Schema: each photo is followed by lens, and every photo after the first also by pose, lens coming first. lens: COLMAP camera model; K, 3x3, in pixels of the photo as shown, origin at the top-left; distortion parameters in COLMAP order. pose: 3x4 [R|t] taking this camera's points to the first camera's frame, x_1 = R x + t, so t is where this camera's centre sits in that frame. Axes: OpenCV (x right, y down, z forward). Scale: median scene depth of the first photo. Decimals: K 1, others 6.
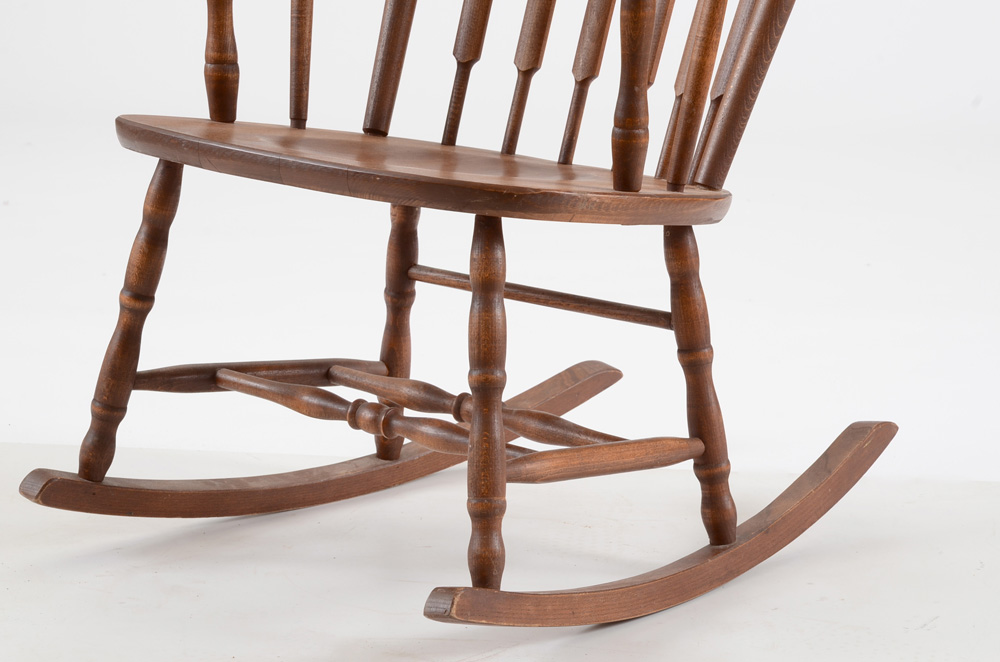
lens RADIAL K [[3400.5, 0, 470.9], [0, 3400.5, 339.7], [0, 0, 1]] dist [1.069891, 0.000000]
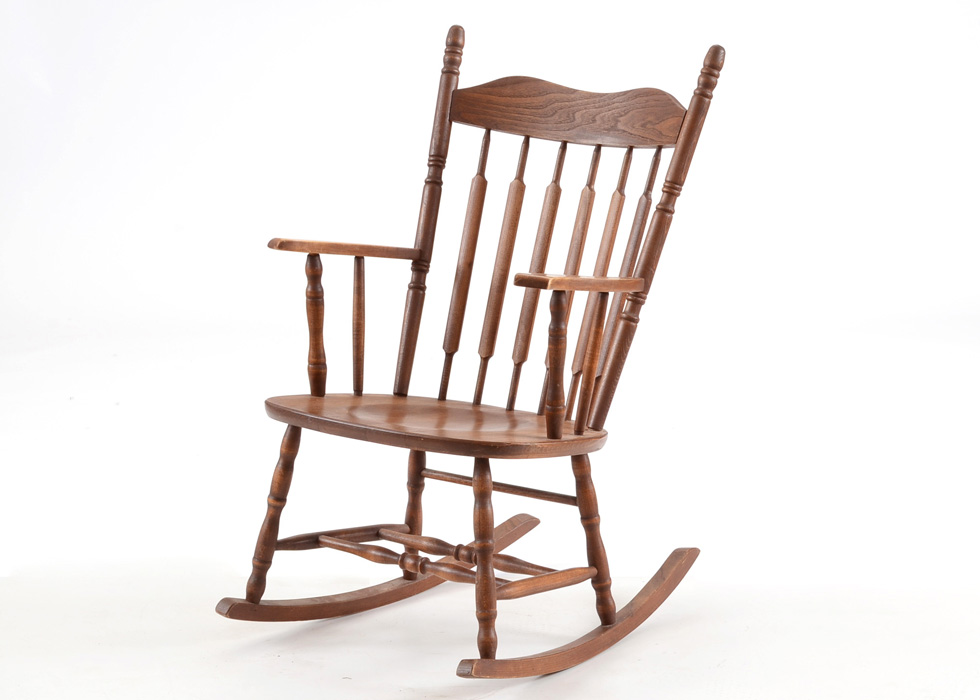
lens RADIAL K [[3072.0, 0, 487.8], [0, 3072.0, 352.6], [0, 0, 1]] dist [0.631667, 0.000000]
pose [[0.997383, -0.035005, 0.063258, -0.085971], [0.035419, 0.999358, -0.005443, -0.075273], [-0.063027, 0.007669, 0.997982, -0.602941]]
